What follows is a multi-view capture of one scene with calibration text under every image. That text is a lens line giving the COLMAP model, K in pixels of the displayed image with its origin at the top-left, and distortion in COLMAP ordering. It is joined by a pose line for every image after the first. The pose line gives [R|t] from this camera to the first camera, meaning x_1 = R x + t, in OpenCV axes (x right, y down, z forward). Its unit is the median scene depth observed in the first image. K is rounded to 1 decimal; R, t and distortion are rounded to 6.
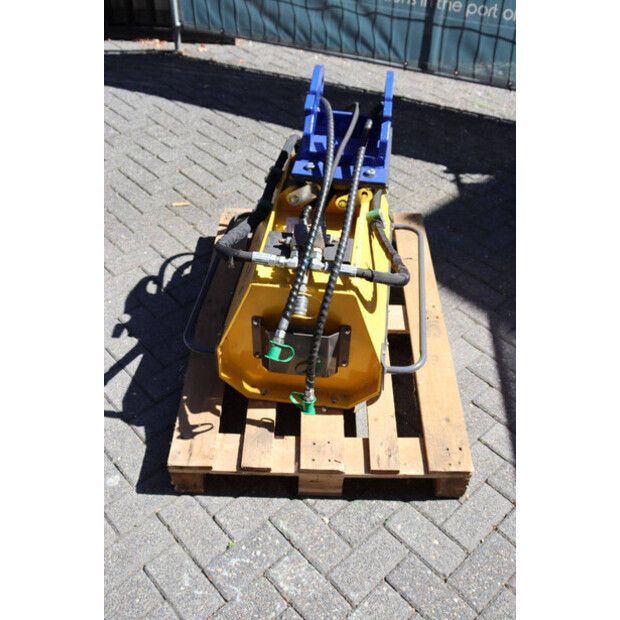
lens RADIAL K [[619.0, 0, 308.3], [0, 619.0, 306.7], [0, 0, 1]] dist [-0.040788, 0.000000]
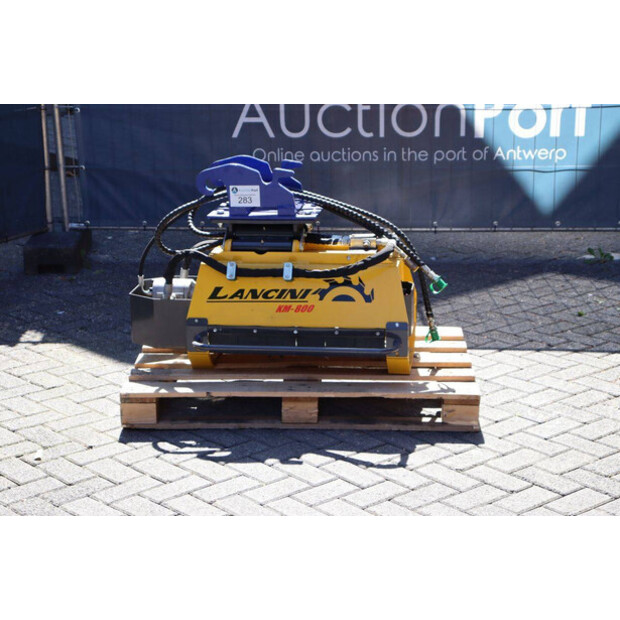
lens RADIAL K [[1388.5, 0, 307.0], [0, 1388.5, 310.8], [0, 0, 1]] dist [0.419597, 0.000000]
pose [[0.014850, -0.289049, 0.957199, -1.980554], [0.673947, 0.710066, 0.203965, -0.469827], [-0.738631, 0.642072, 0.205348, 0.368157]]
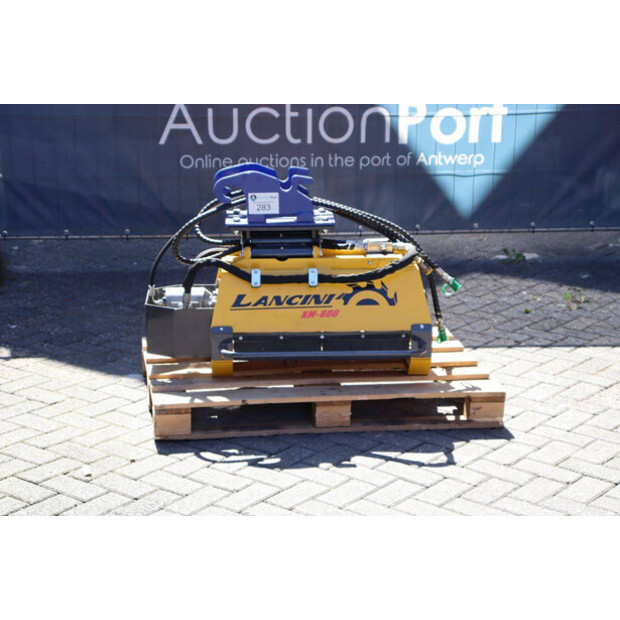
lens RADIAL K [[1388.5, 0, 309.8], [0, 1388.5, 311.4], [0, 0, 1]] dist [0.419597, 0.000000]
pose [[-0.178103, -0.283784, 0.942203, -1.964906], [0.644290, 0.690092, 0.329640, -0.752779], [-0.743753, 0.665762, 0.059932, 0.676306]]
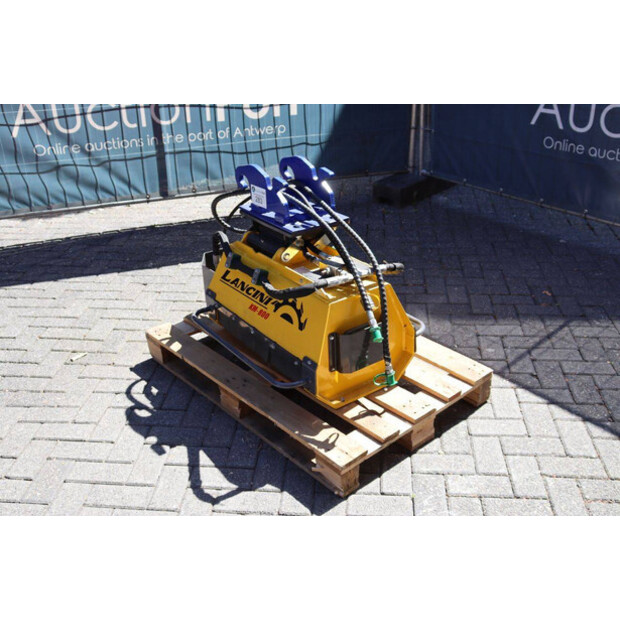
lens RADIAL K [[690.4, 0, 303.2], [0, 690.4, 310.7], [0, 0, 1]] dist [-0.001661, 0.000000]
pose [[0.740028, -0.347103, 0.576088, -0.631186], [0.483050, 0.870299, -0.096143, 0.057676], [-0.467997, 0.349428, 0.811713, -0.104861]]
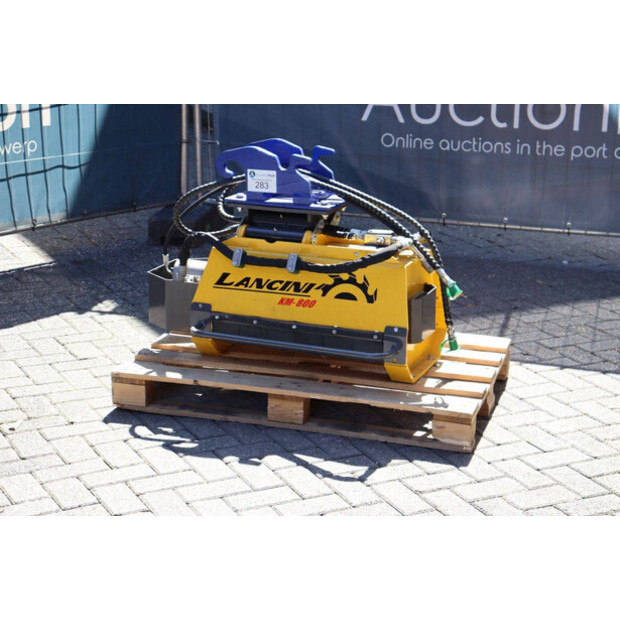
lens RADIAL K [[1388.5, 0, 310.7], [0, 1388.5, 308.4], [0, 0, 1]] dist [0.419597, 0.000000]
pose [[0.270841, -0.288156, 0.918483, -1.815947], [0.637171, 0.768875, 0.053332, -0.159991], [-0.721567, 0.570787, 0.391847, 0.033581]]
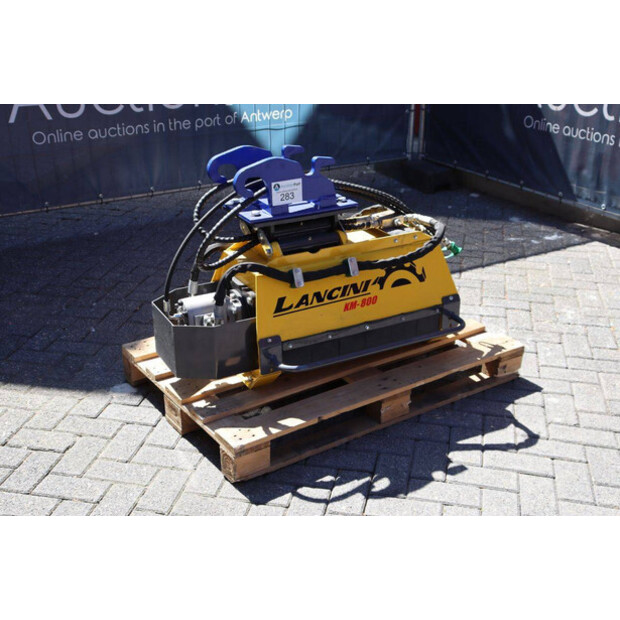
lens RADIAL K [[801.9, 0, 312.6], [0, 801.9, 313.7], [0, 0, 1]] dist [0.056727, 0.000000]
pose [[-0.583802, -0.354708, 0.730313, -0.835064], [0.525018, 0.521199, 0.672835, -0.838376], [-0.619299, 0.776230, -0.118049, 0.968615]]
